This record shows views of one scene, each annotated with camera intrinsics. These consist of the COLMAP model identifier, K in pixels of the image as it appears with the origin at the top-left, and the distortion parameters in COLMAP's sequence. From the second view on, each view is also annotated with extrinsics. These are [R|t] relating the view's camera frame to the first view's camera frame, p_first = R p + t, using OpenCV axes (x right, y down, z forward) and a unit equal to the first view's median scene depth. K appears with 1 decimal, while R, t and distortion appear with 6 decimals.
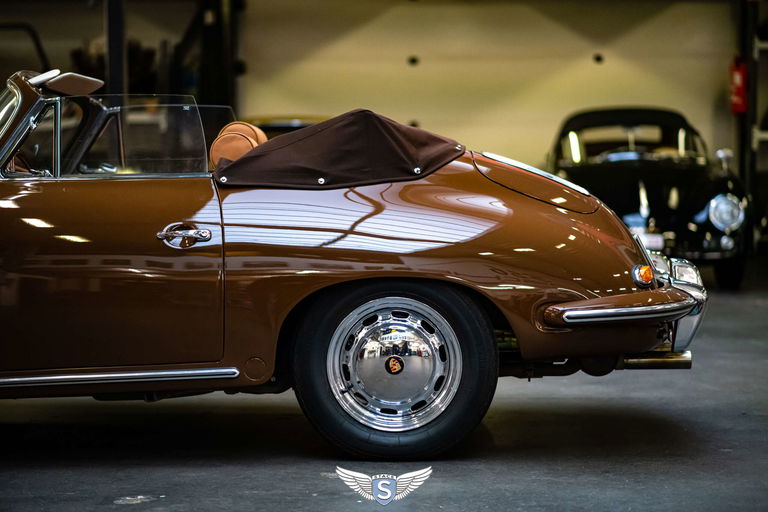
lens RADIAL K [[1929.8, 0, 381.0], [0, 1929.8, 257.3], [0, 0, 1]] dist [-0.000118, 0.000000]
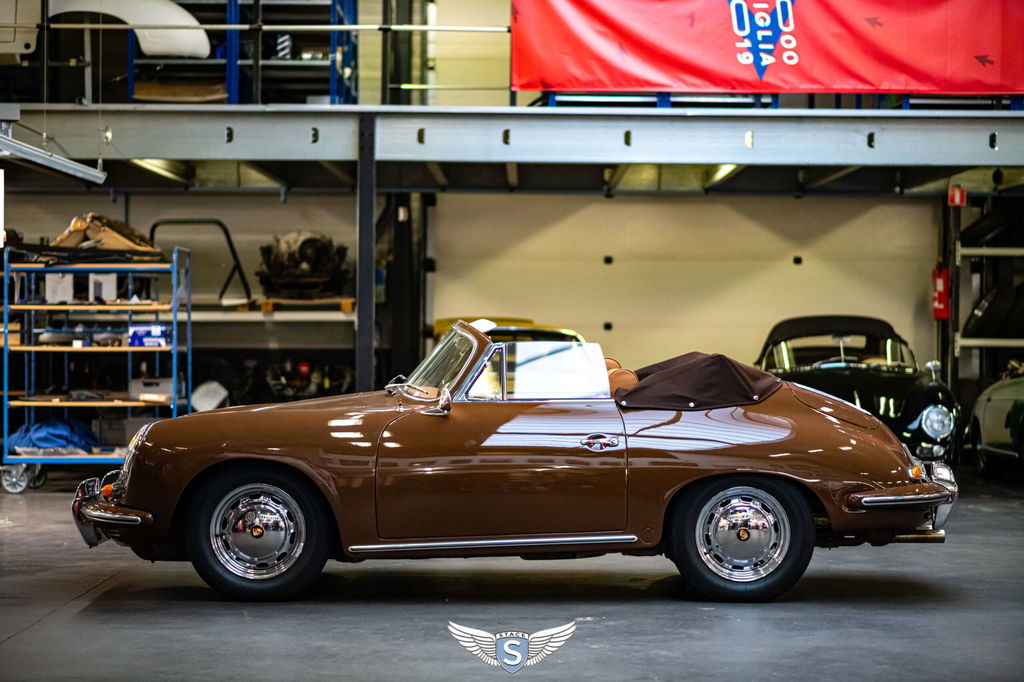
lens RADIAL K [[2573.1, 0, 515.0], [0, 2573.1, 338.9], [0, 0, 1]] dist [-0.000118, 0.000000]
pose [[0.999315, 0.011301, 0.035238, -0.216299], [-0.009570, 0.998757, -0.048920, 0.005613], [-0.035747, 0.048549, 0.998181, -0.844189]]
